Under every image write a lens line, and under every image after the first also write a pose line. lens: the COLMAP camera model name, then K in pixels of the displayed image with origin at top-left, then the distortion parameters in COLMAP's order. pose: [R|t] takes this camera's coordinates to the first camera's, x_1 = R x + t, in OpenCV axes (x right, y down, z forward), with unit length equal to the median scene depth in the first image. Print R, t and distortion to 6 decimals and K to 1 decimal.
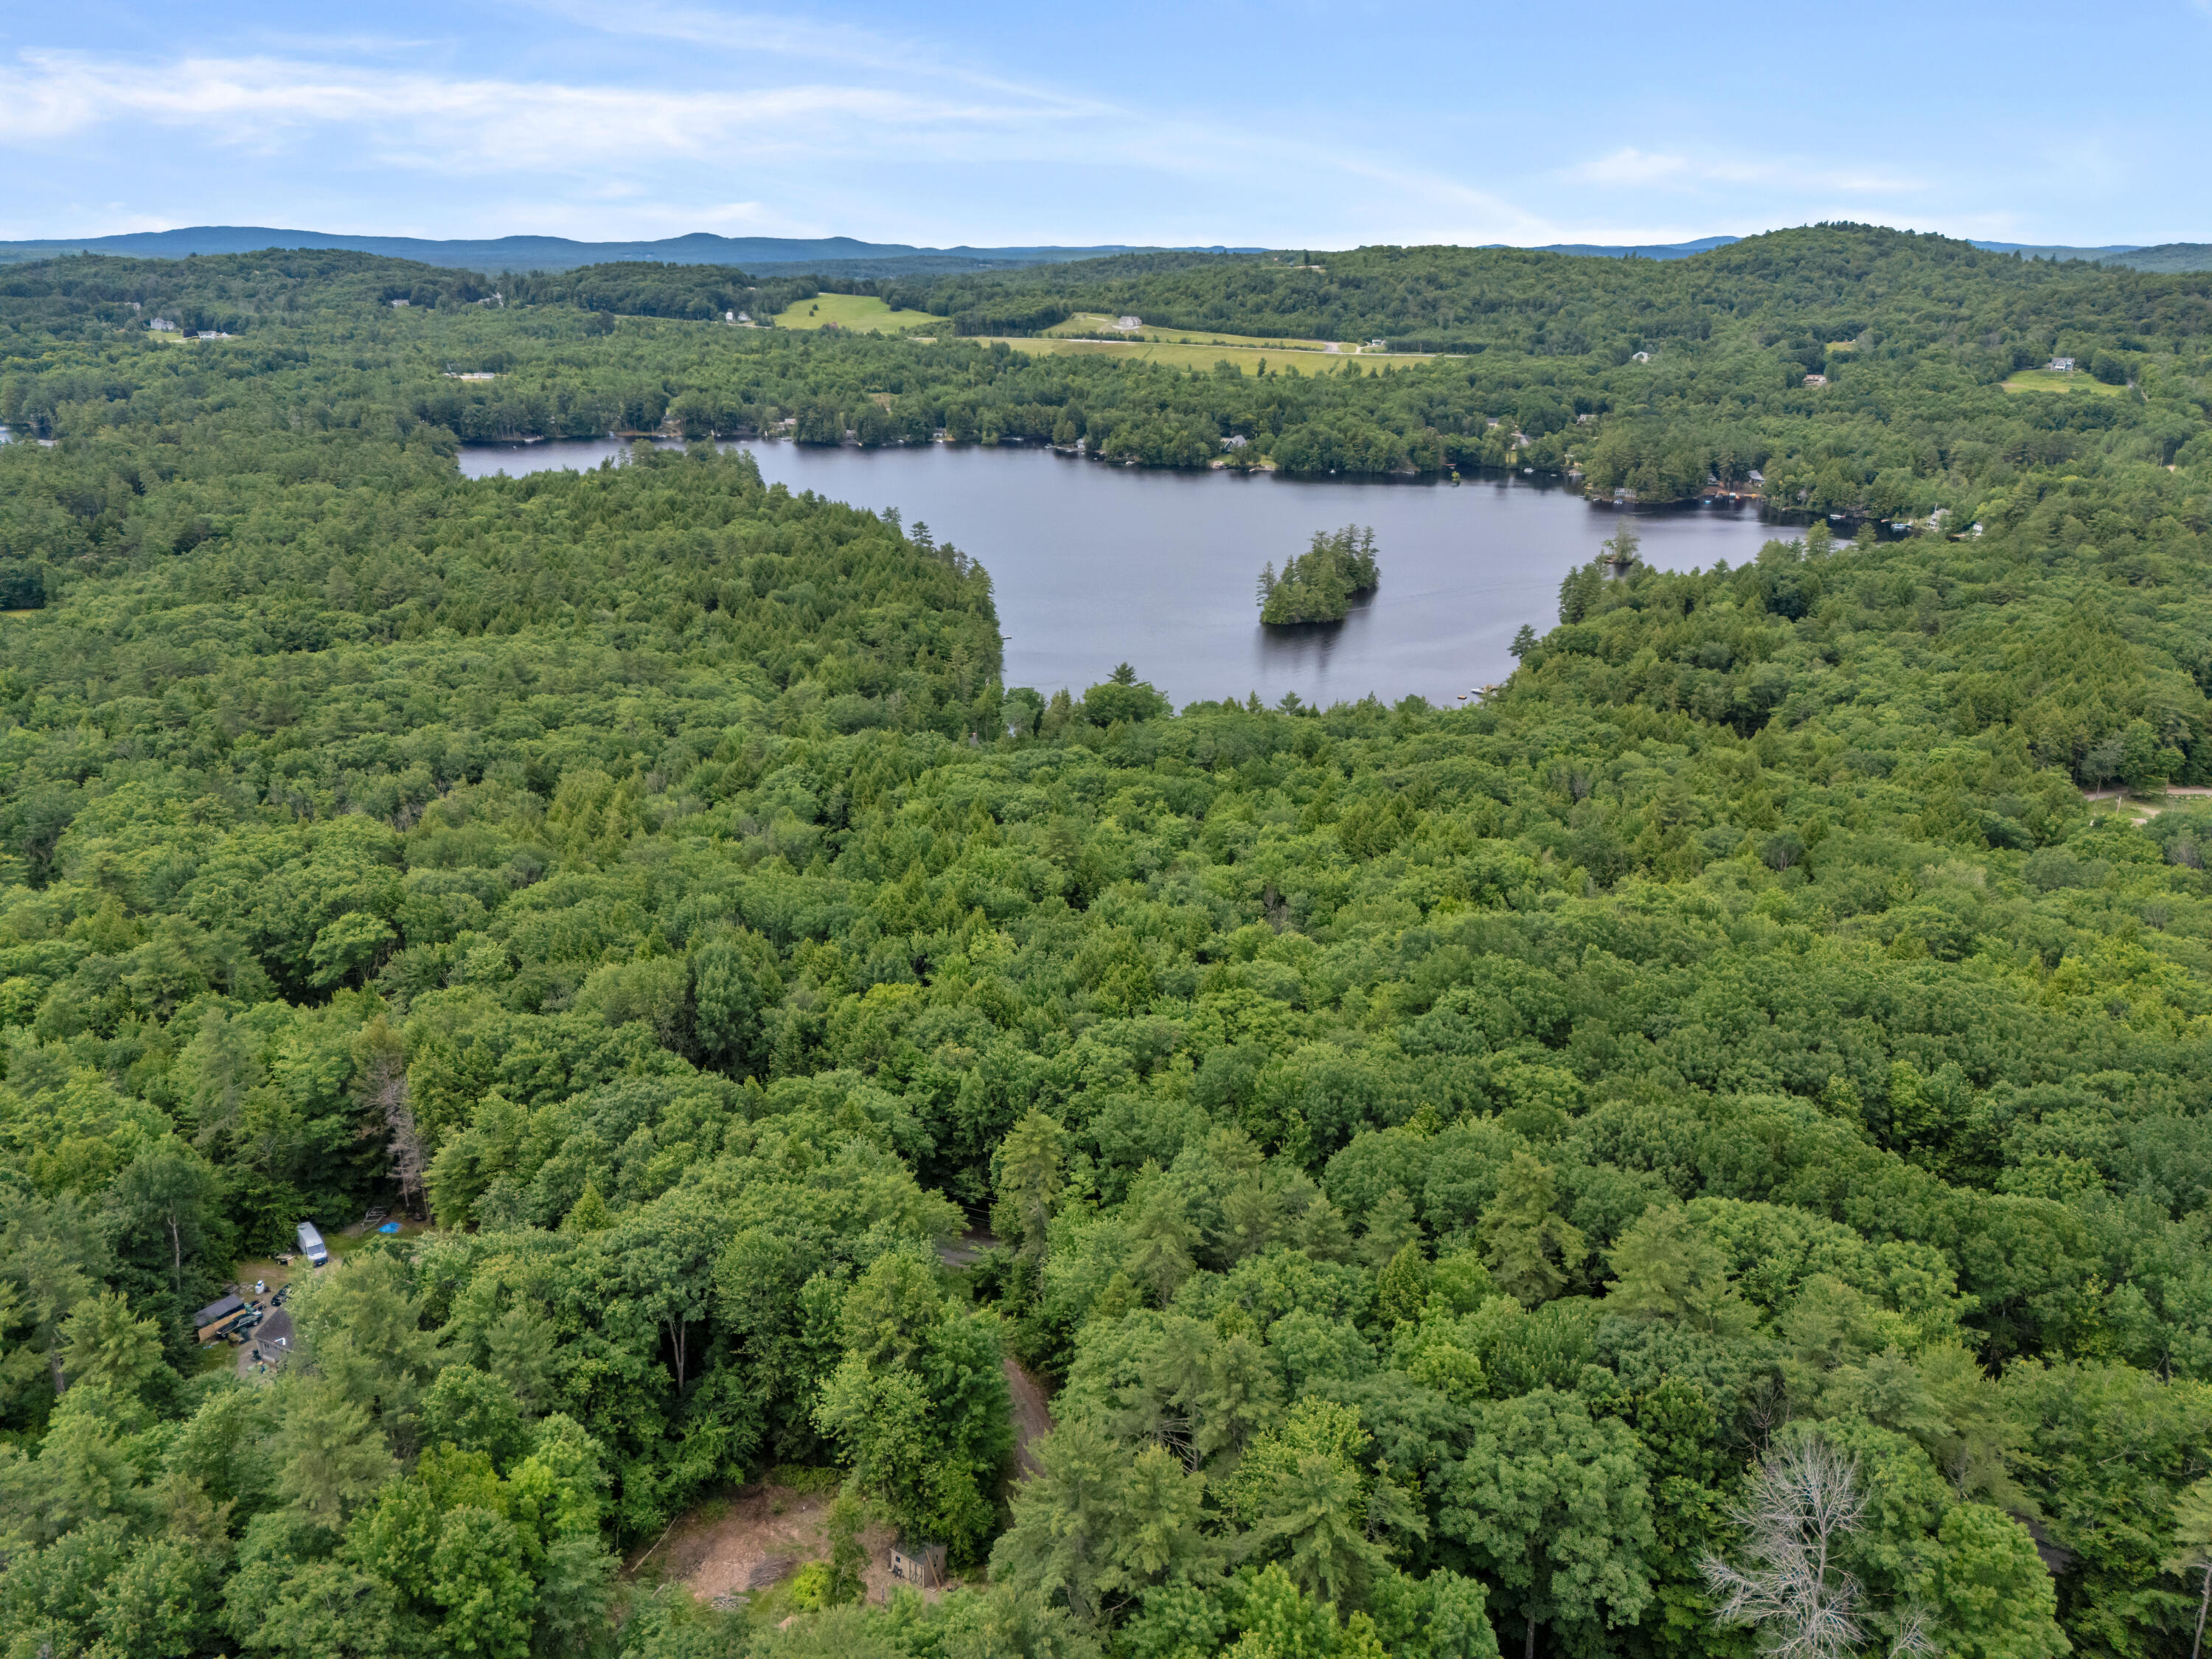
lens RADIAL K [[1628.6, 0, 1106.0], [0, 1628.6, 829.5], [0, 0, 1]] dist [0.076322, -0.070562]
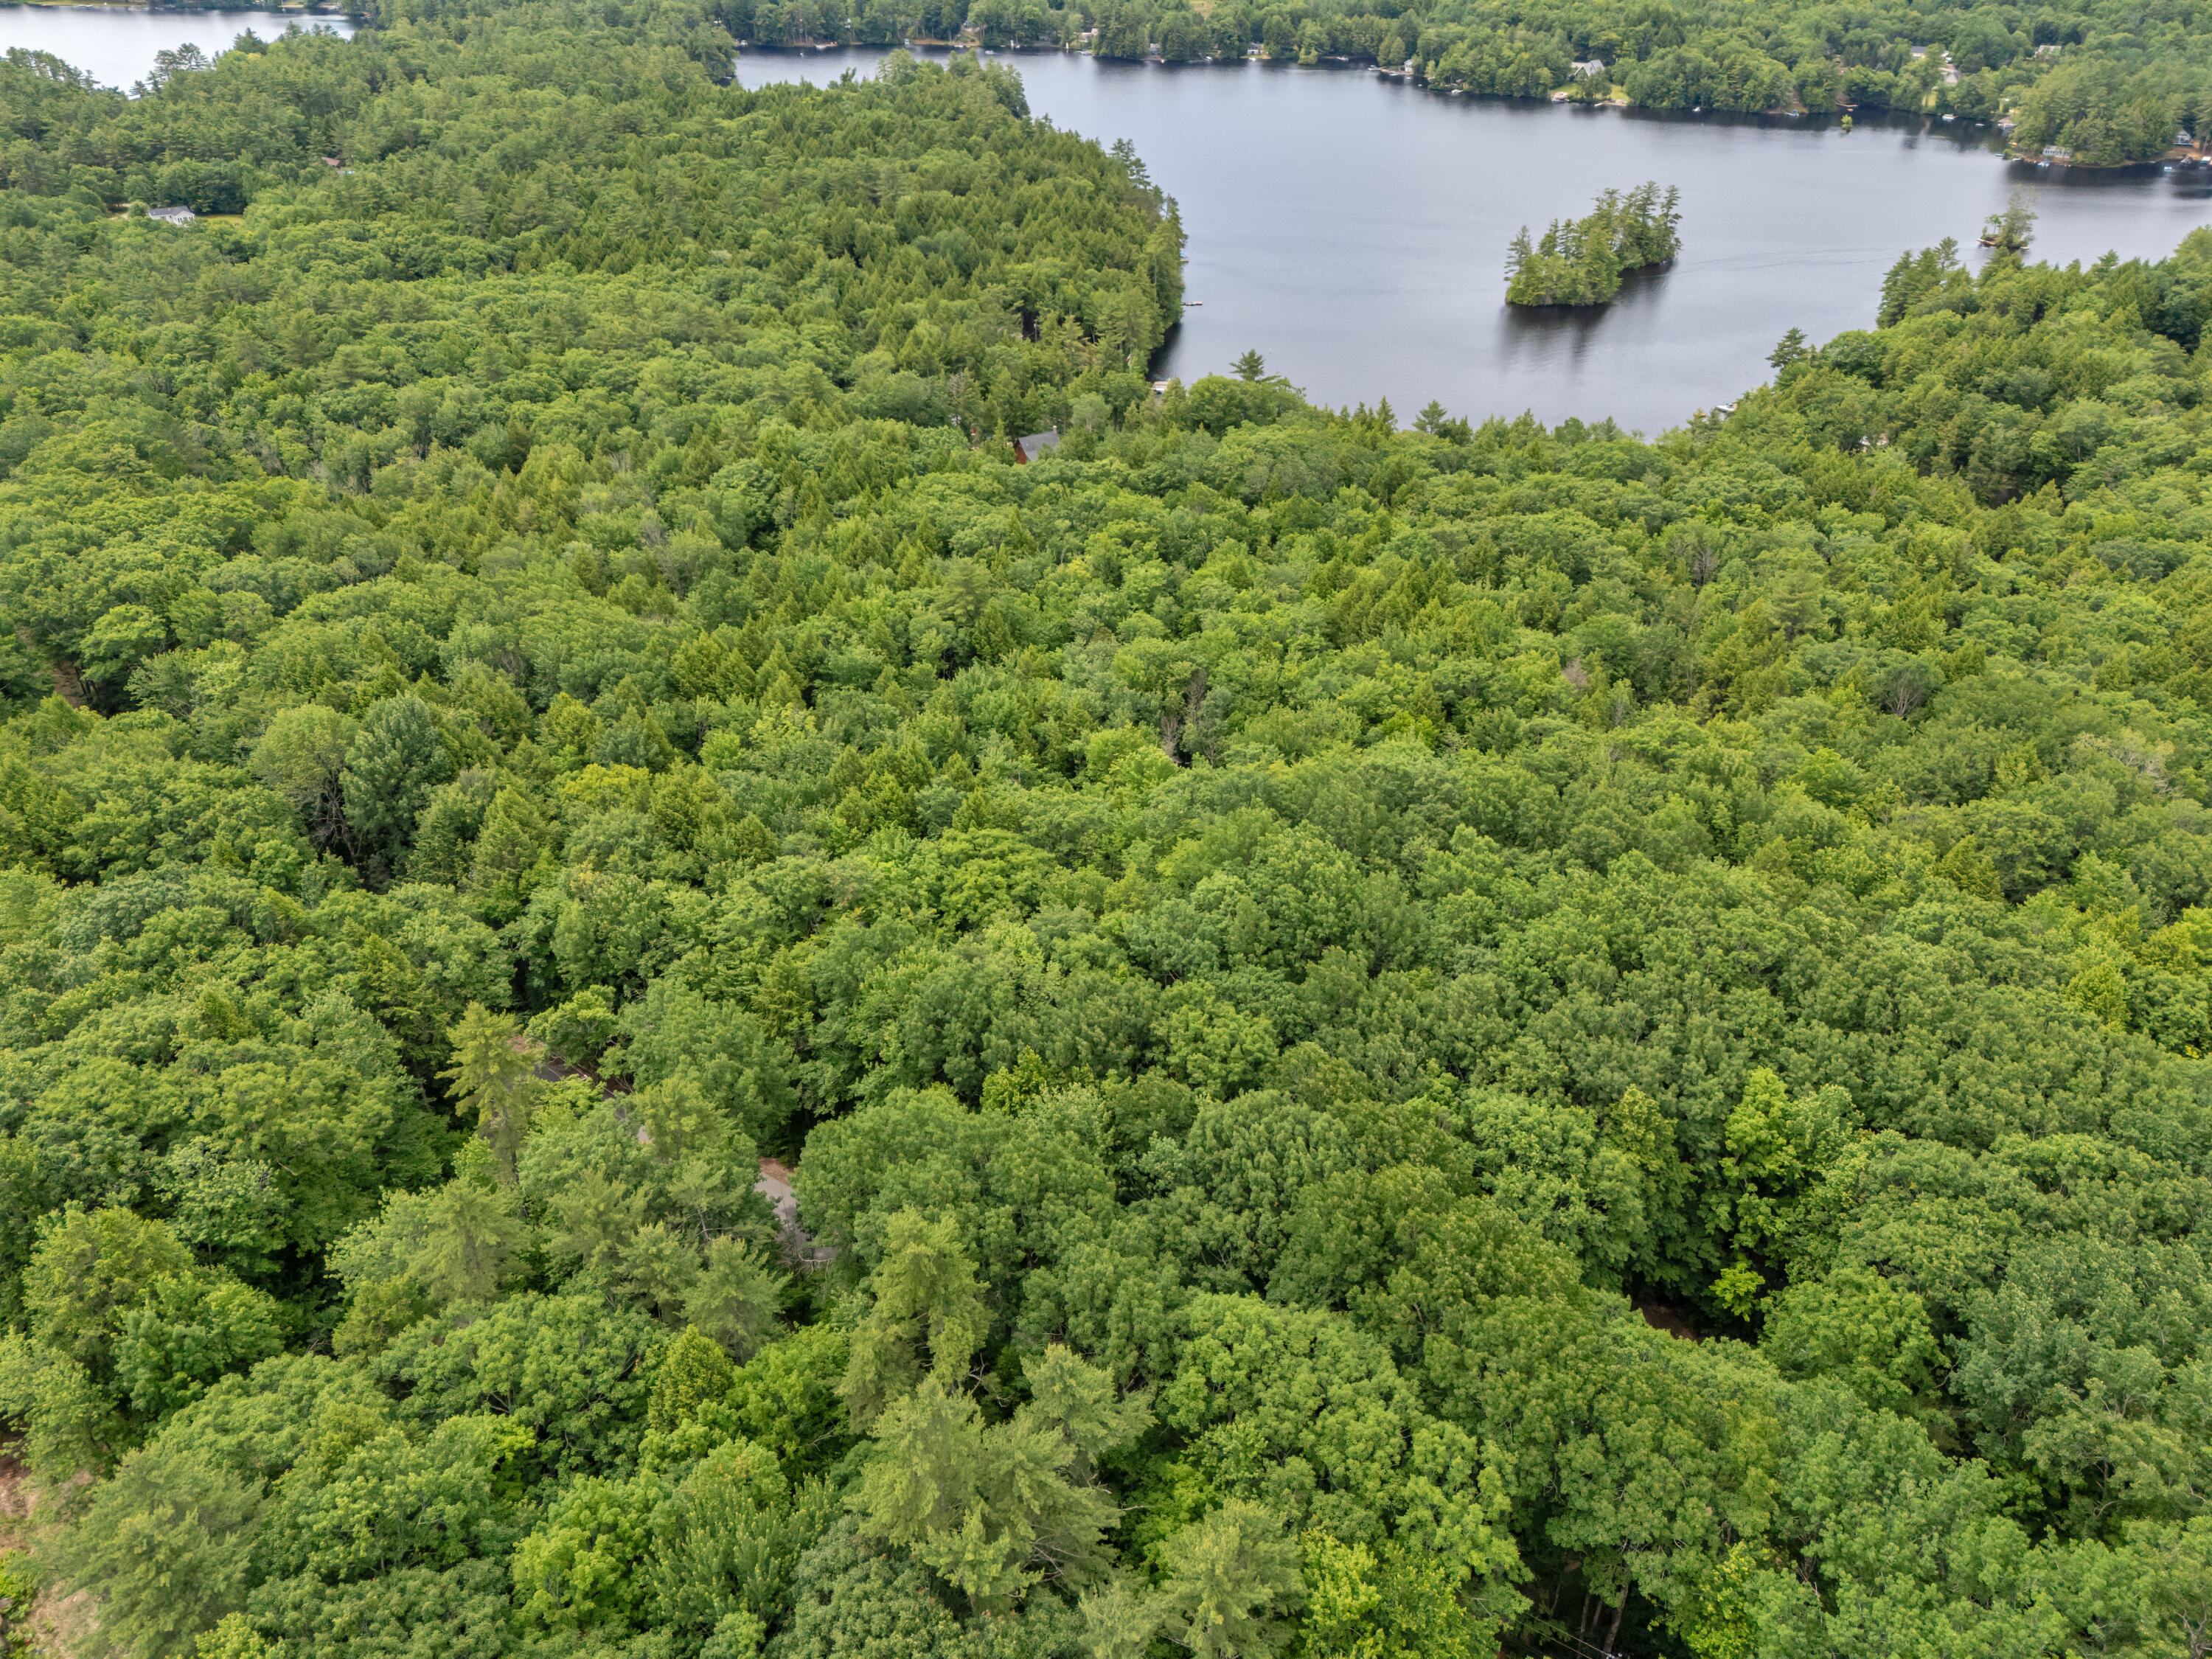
lens RADIAL K [[1628.6, 0, 1106.0], [0, 1628.6, 829.5], [0, 0, 1]] dist [0.076322, -0.070562]
pose [[0.972350, 0.123396, -0.198266, 0.095754], [-0.080518, 0.974084, 0.211368, -0.023884], [0.219210, -0.189559, 0.957086, 0.083499]]
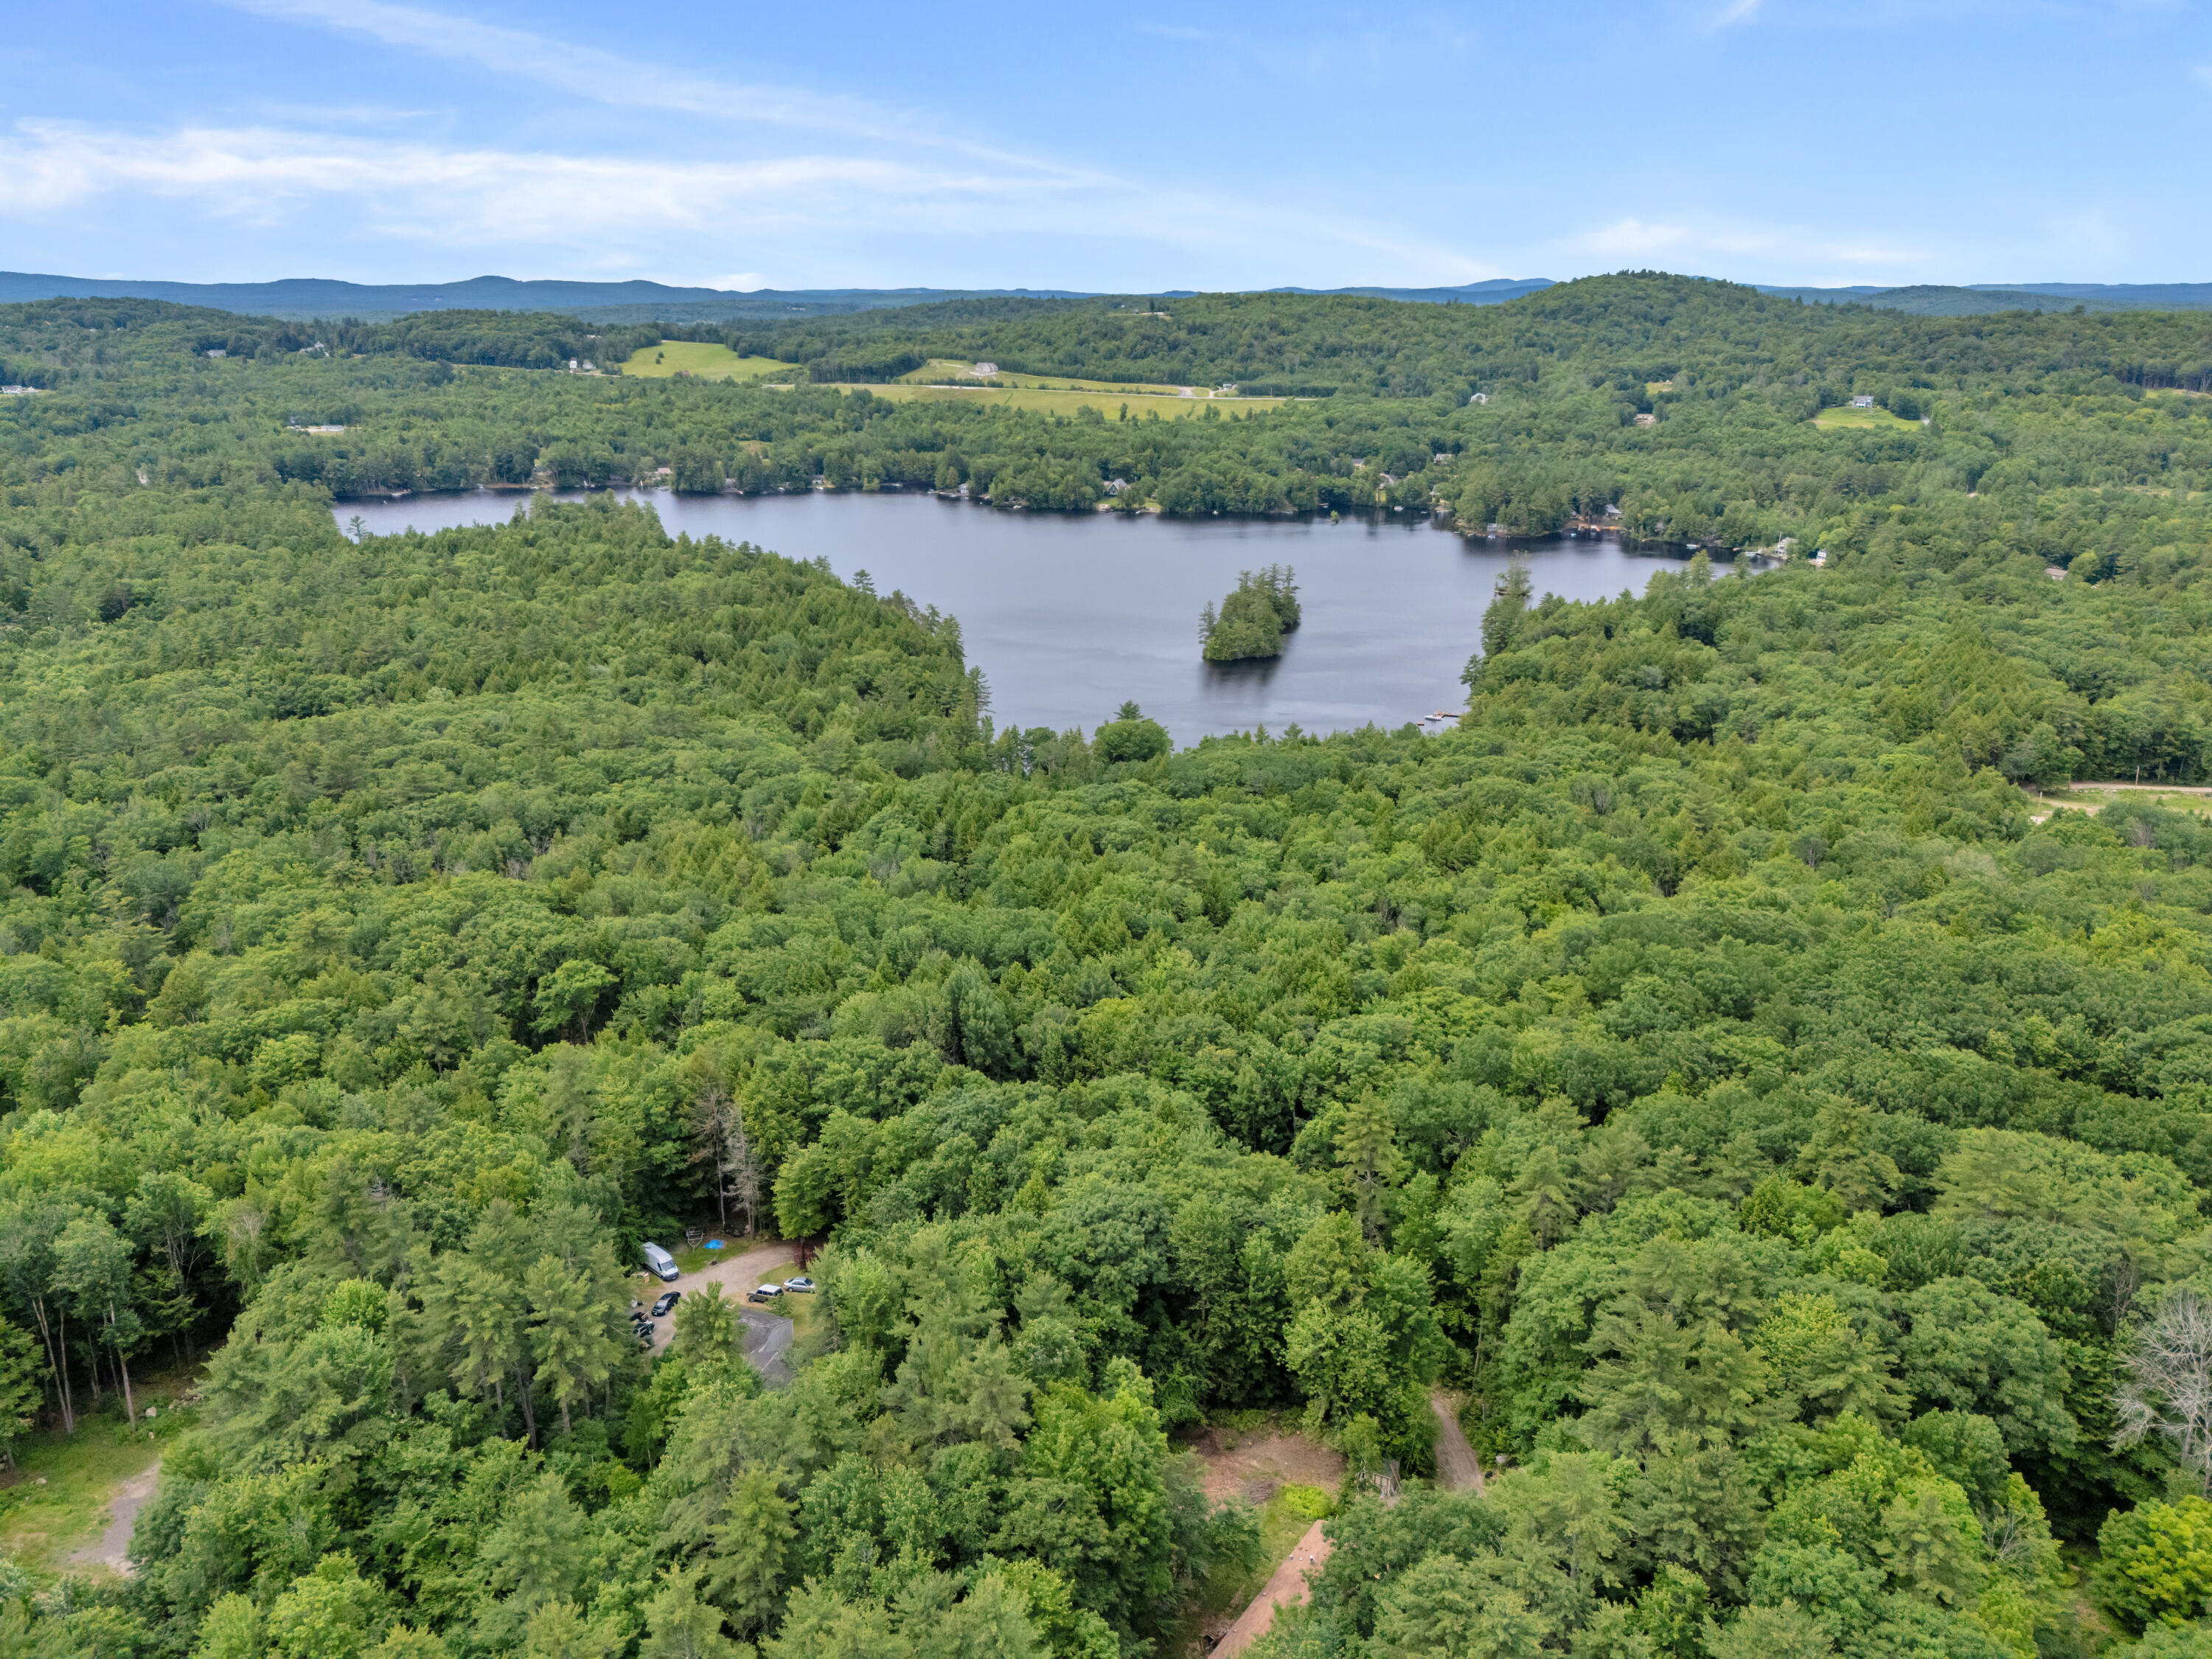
lens RADIAL K [[1628.6, 0, 1106.0], [0, 1628.6, 829.5], [0, 0, 1]] dist [0.076322, -0.070562]
pose [[0.993300, -0.039734, 0.108517, -0.084318], [0.042194, 0.998900, -0.020465, 0.001075], [-0.107585, 0.024907, 0.993884, -0.029301]]
